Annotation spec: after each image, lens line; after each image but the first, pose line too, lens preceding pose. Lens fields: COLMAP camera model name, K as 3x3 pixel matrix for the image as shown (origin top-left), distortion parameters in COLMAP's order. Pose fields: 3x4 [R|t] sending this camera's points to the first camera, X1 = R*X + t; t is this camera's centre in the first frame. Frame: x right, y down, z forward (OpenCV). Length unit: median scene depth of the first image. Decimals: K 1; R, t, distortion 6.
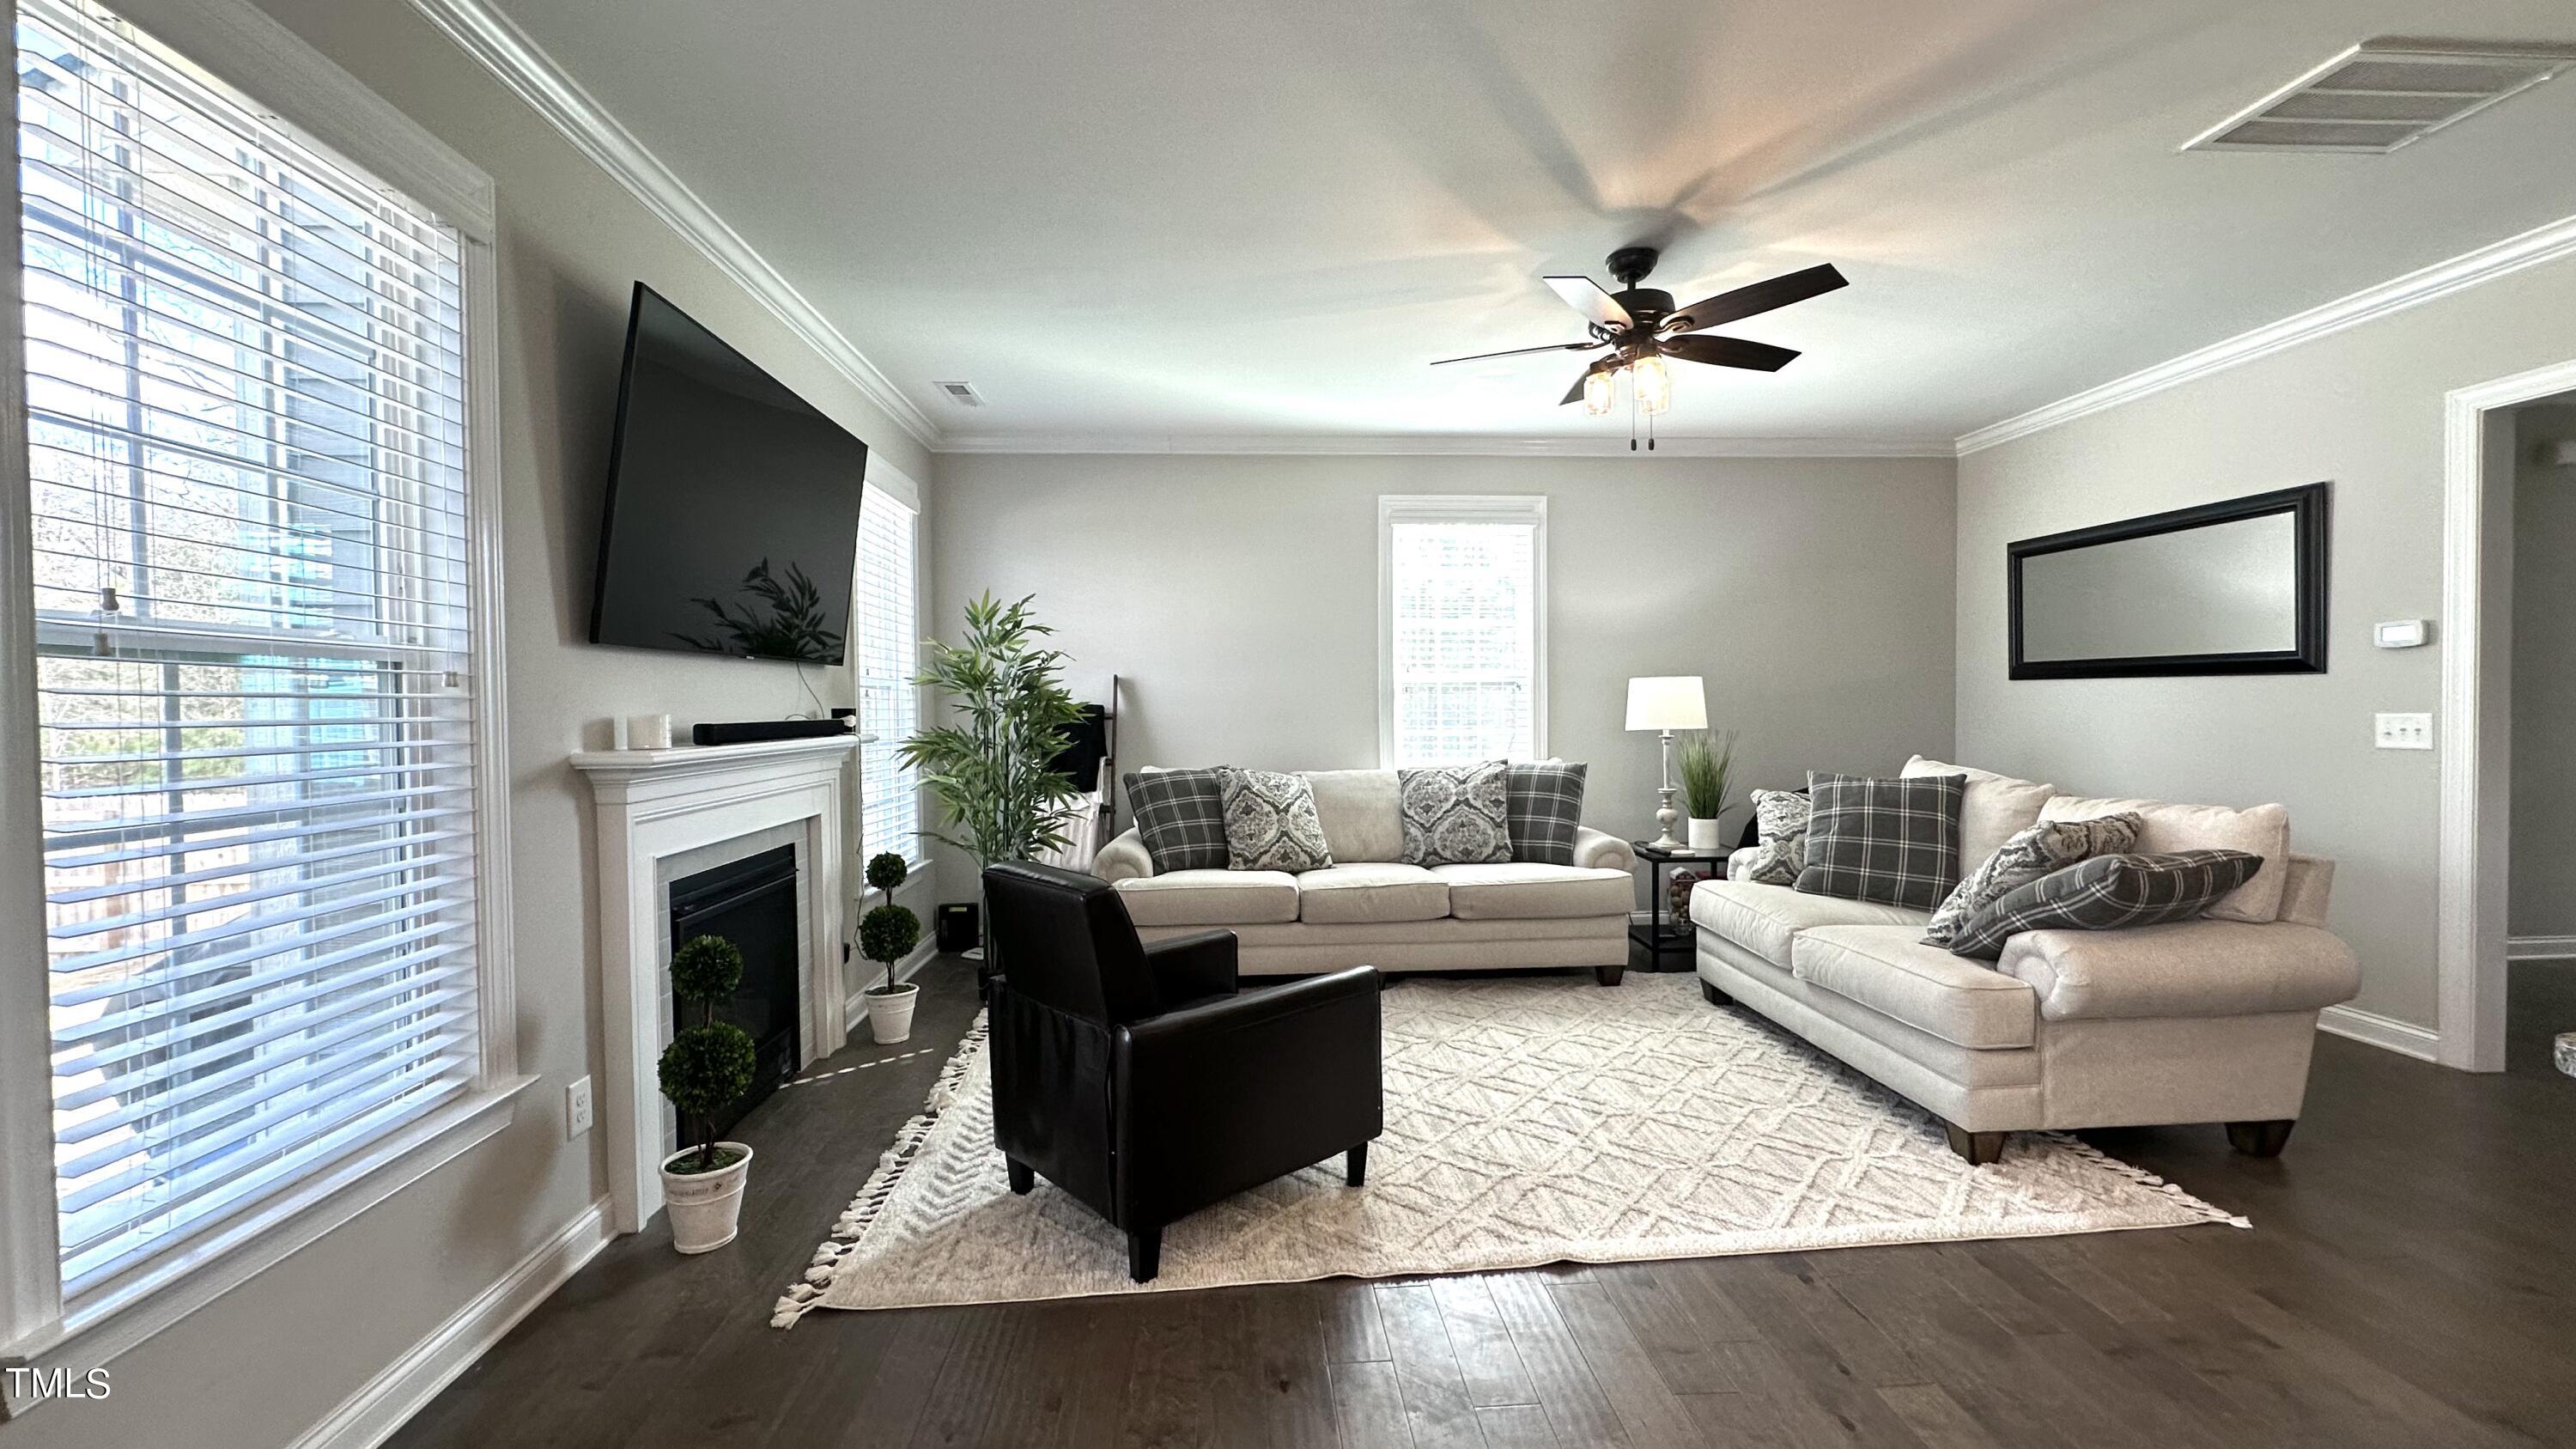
lens RADIAL K [[1024.8, 0, 1288.0], [0, 1024.8, 724.5], [0, 0, 1]] dist [-0.000527, 0.000073]
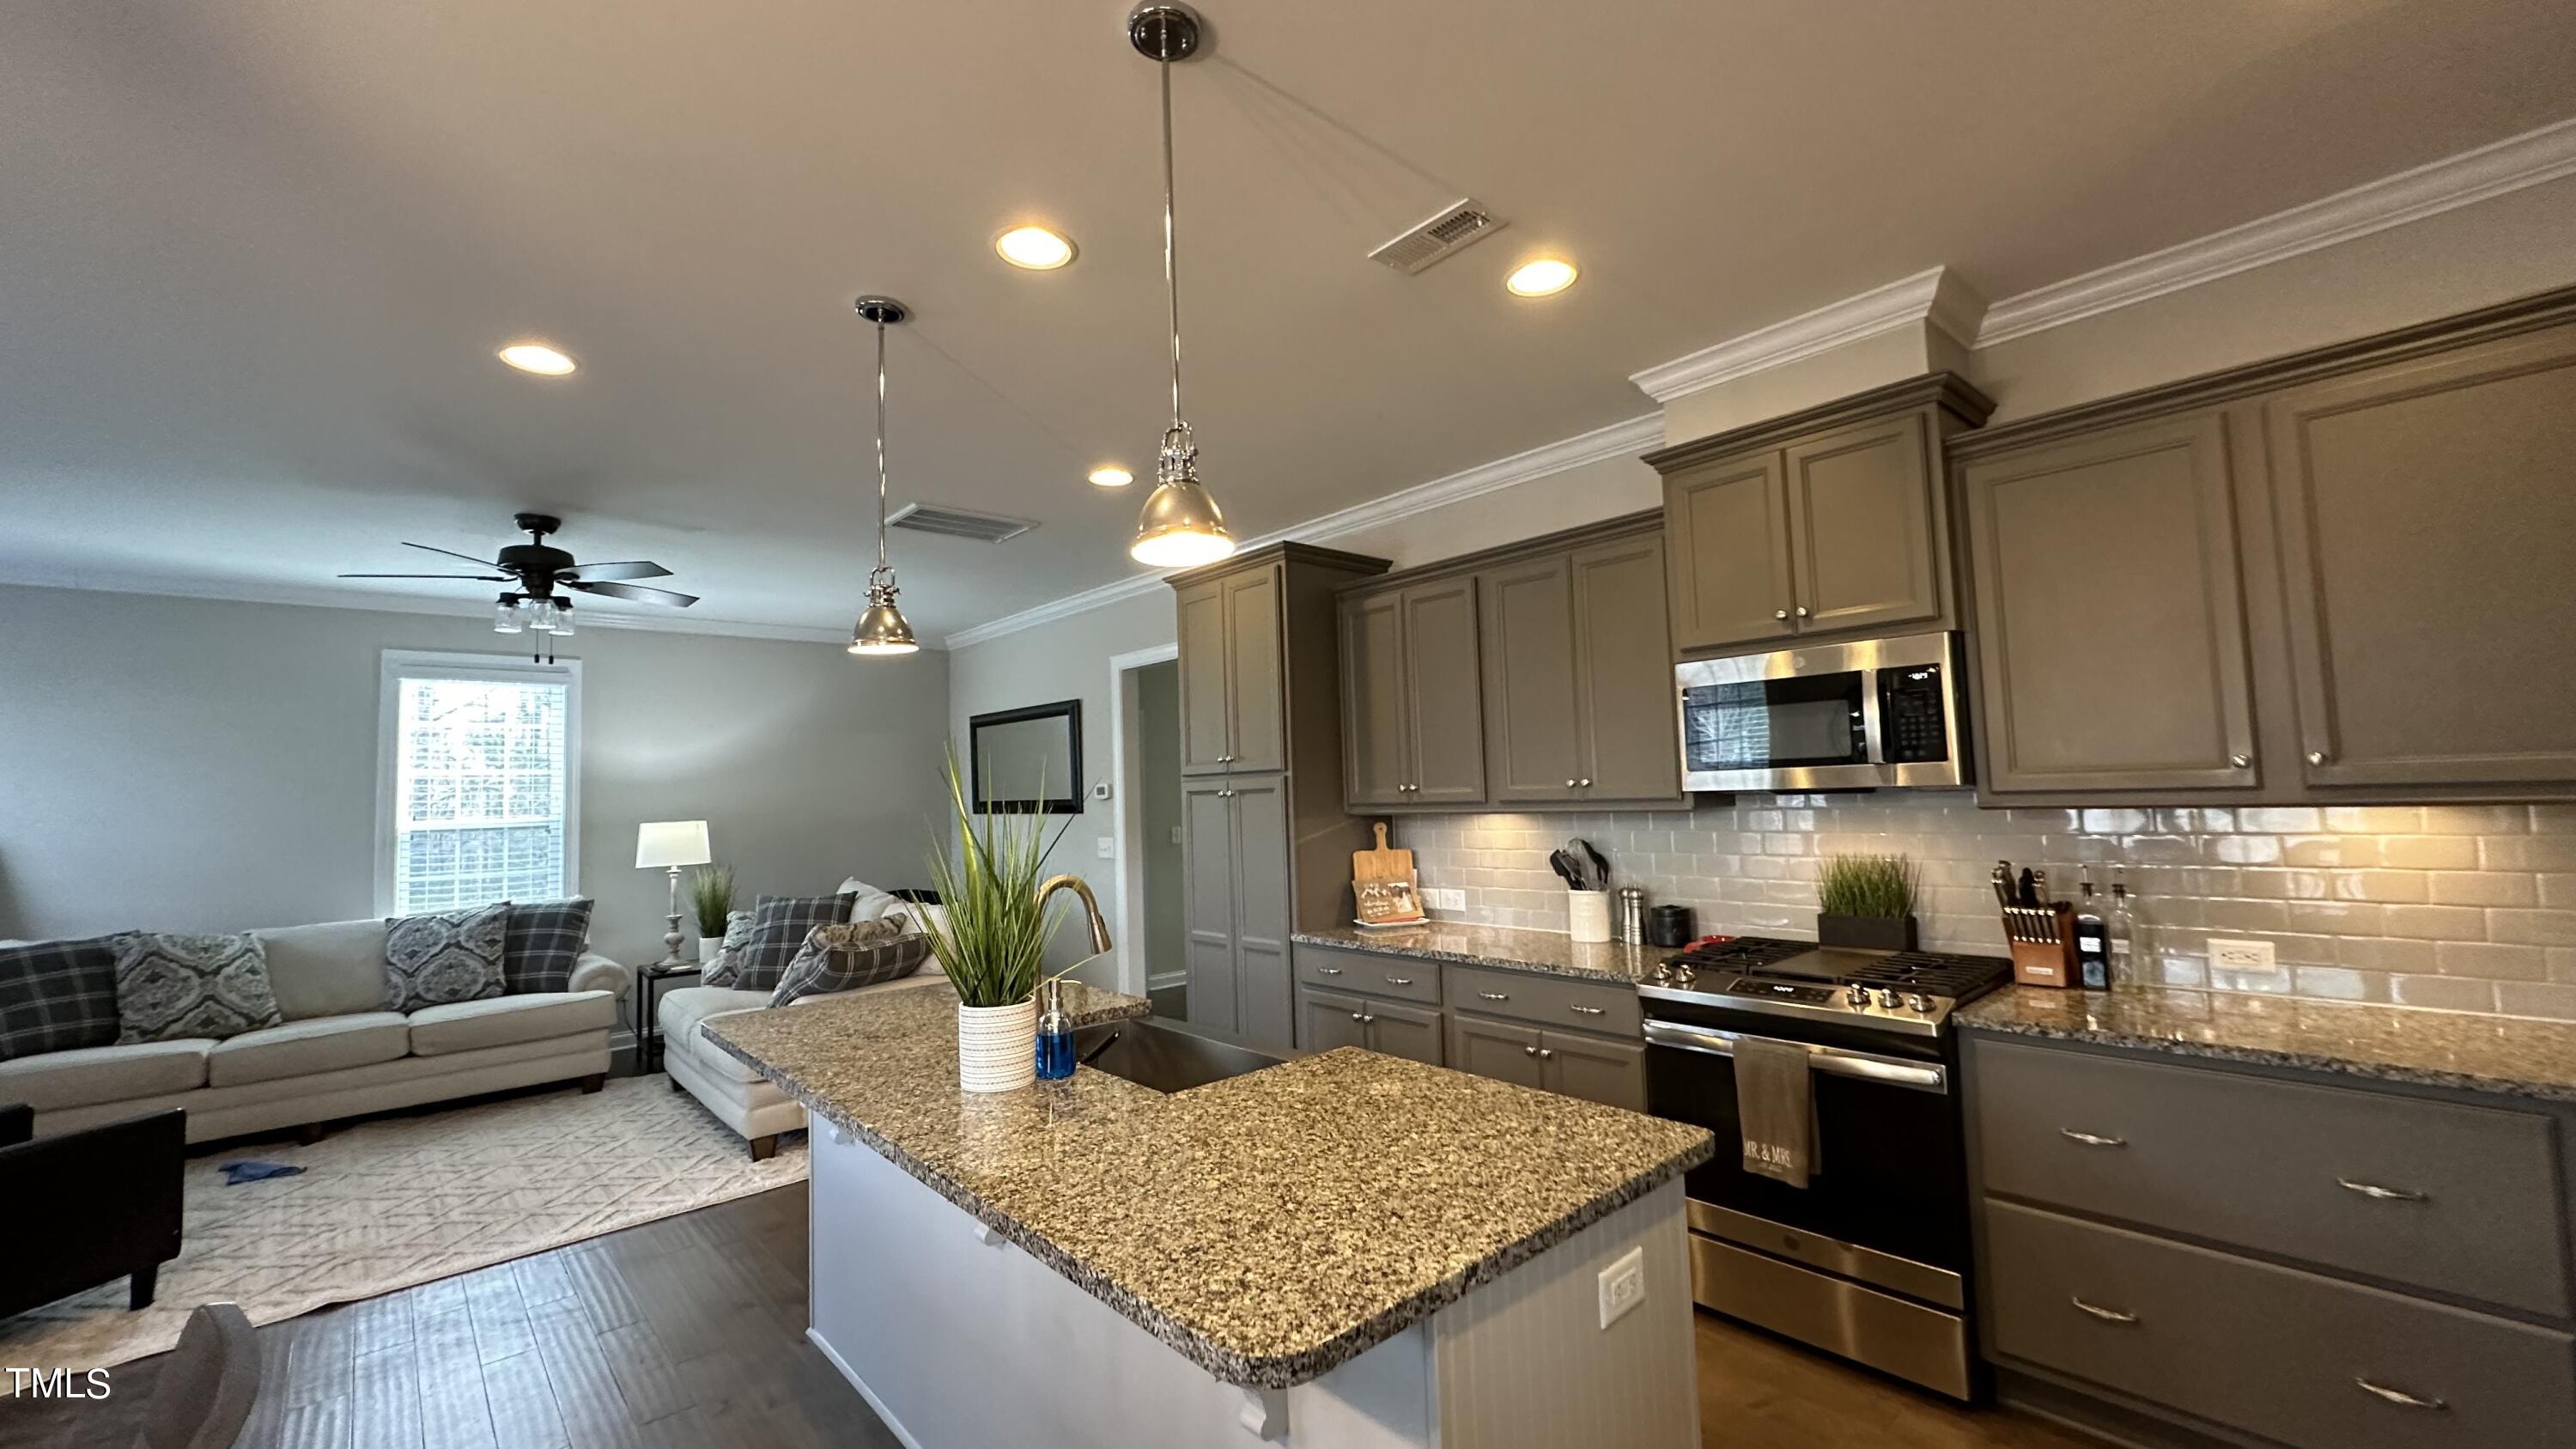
lens RADIAL K [[1024.8, 0, 1288.0], [0, 1024.8, 724.5], [0, 0, 1]] dist [-0.000527, 0.000073]
pose [[0.787287, 0.026168, 0.616031, 0.199670], [0.037403, 0.995232, -0.090077, -0.025767], [-0.615451, 0.093958, 0.782554, -0.418812]]
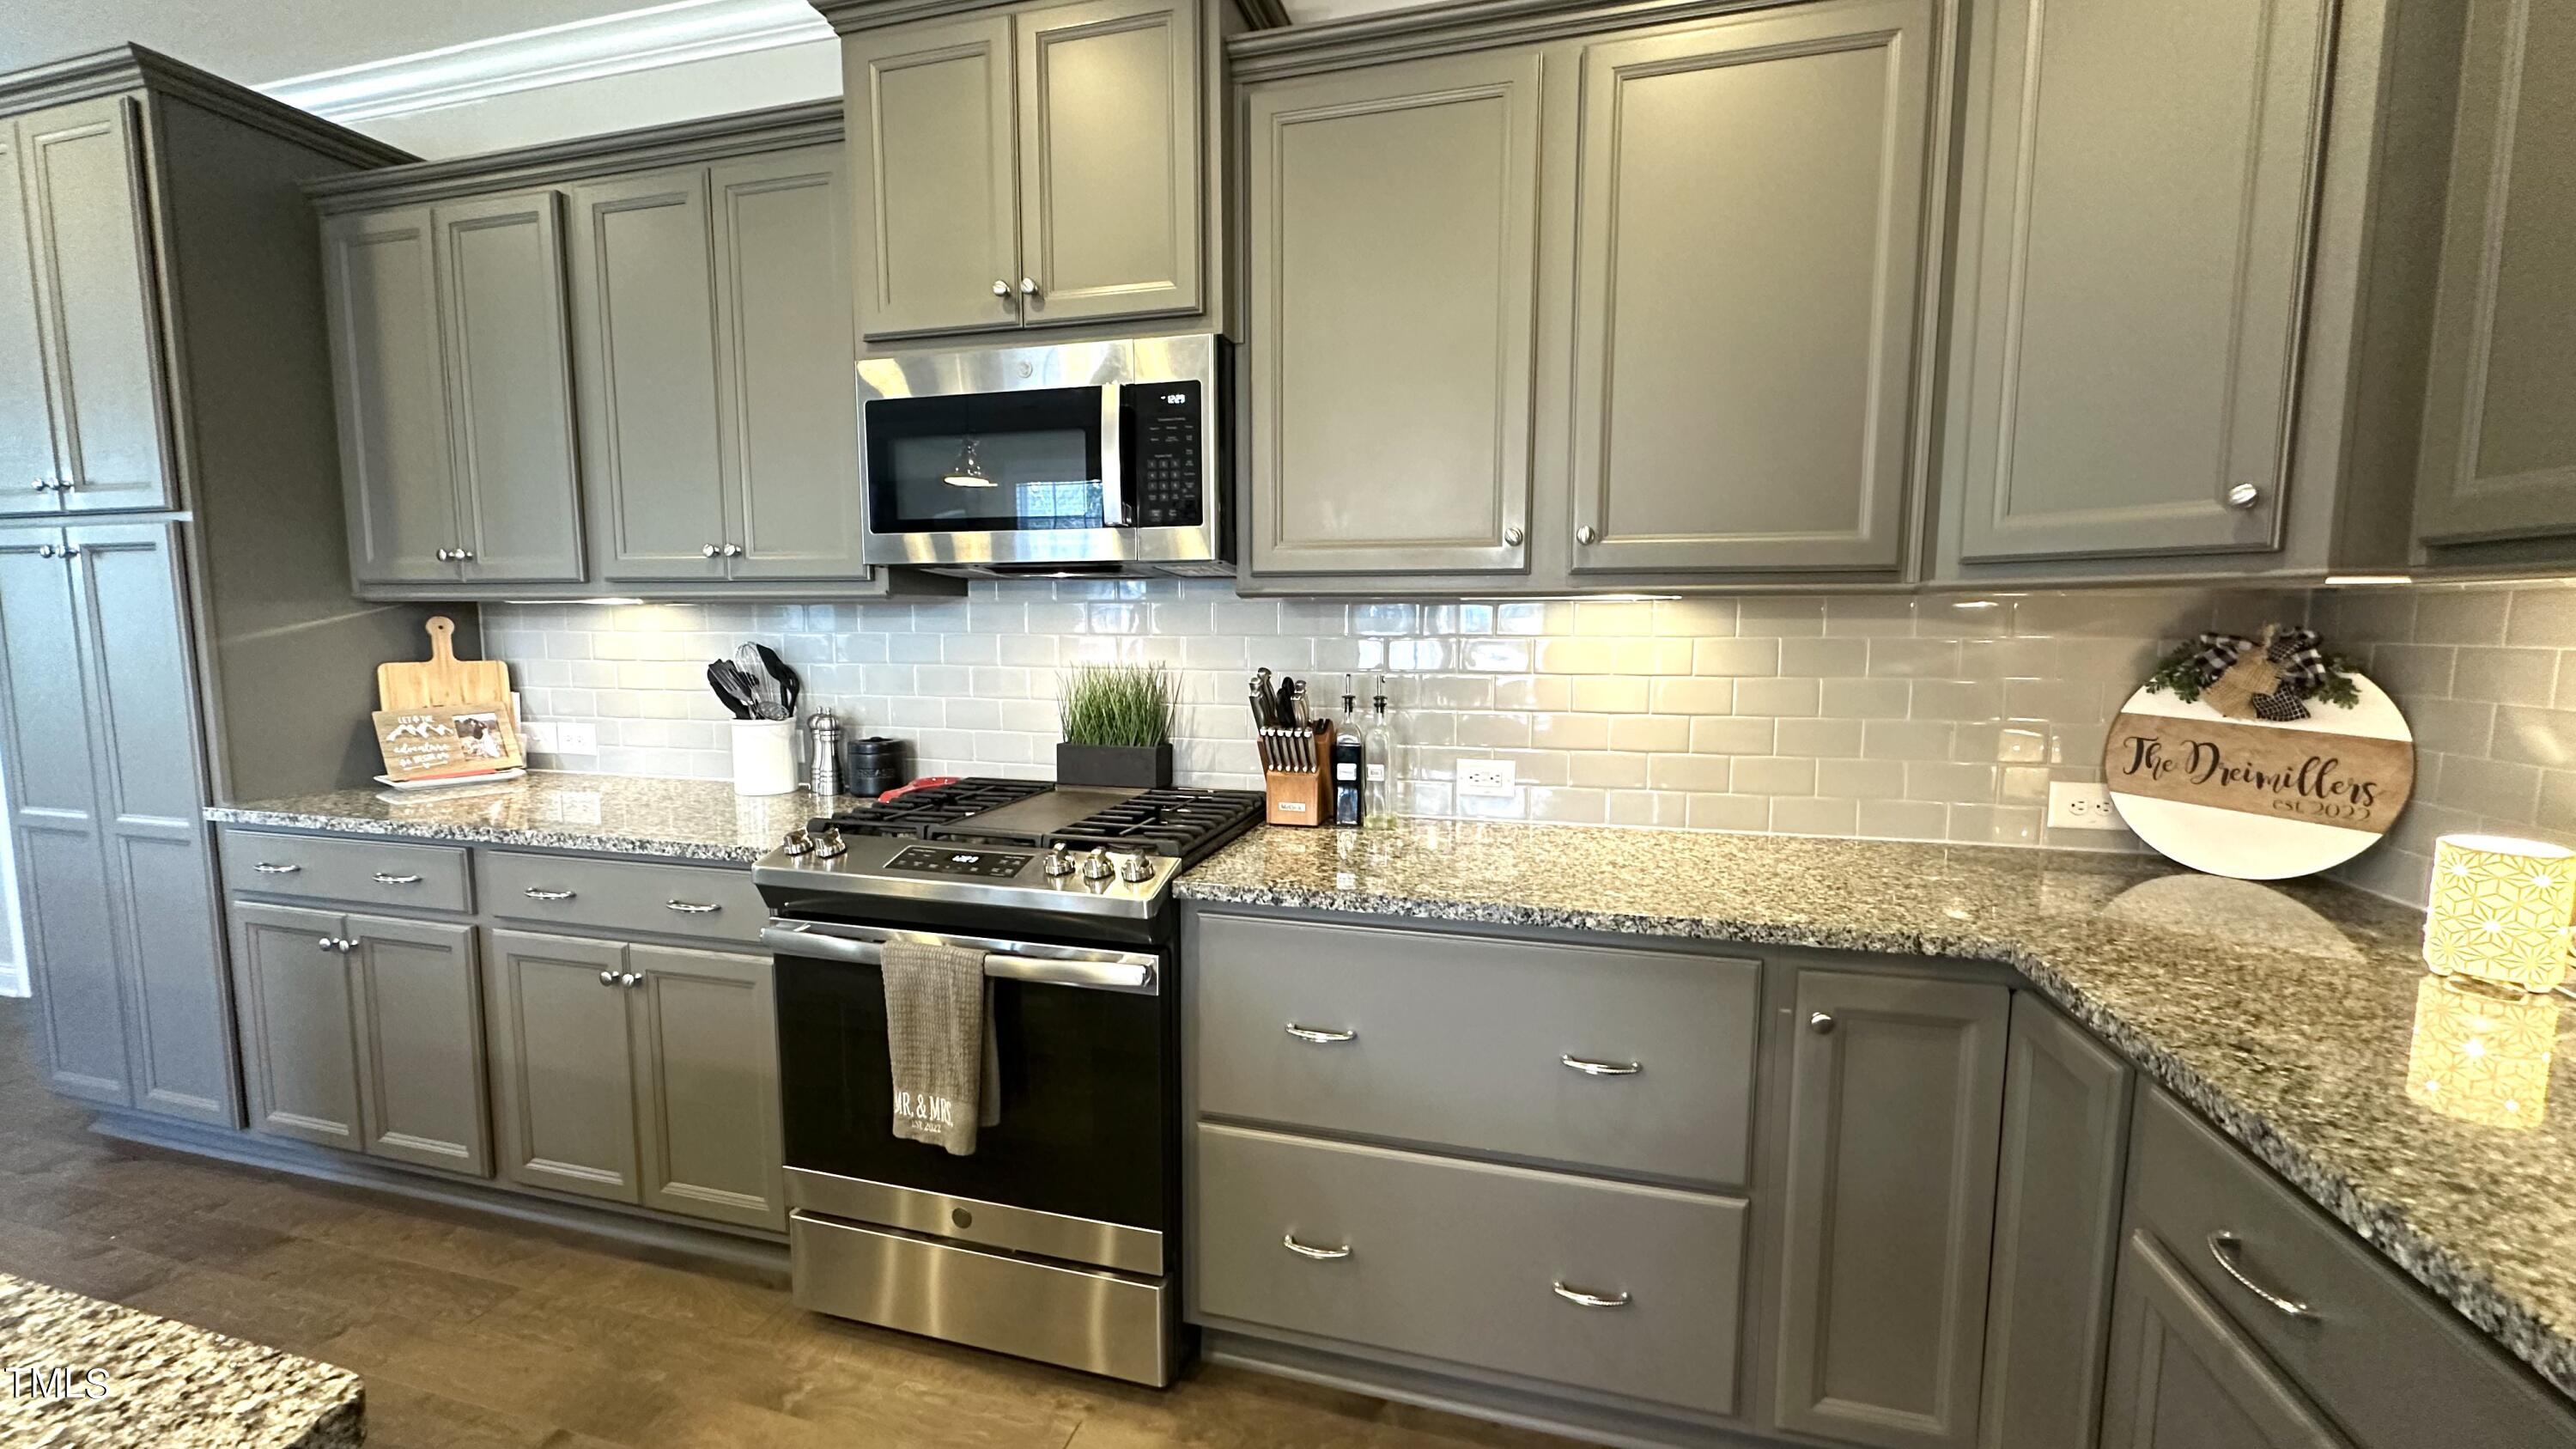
lens RADIAL K [[1024.8, 0, 1288.0], [0, 1024.8, 724.5], [0, 0, 1]] dist [-0.000527, 0.000073]
pose [[0.329769, -0.086736, 0.940069, 0.452802], [0.015048, 0.996127, 0.086630, -0.001146], [-0.943942, -0.014422, 0.329797, -0.365187]]
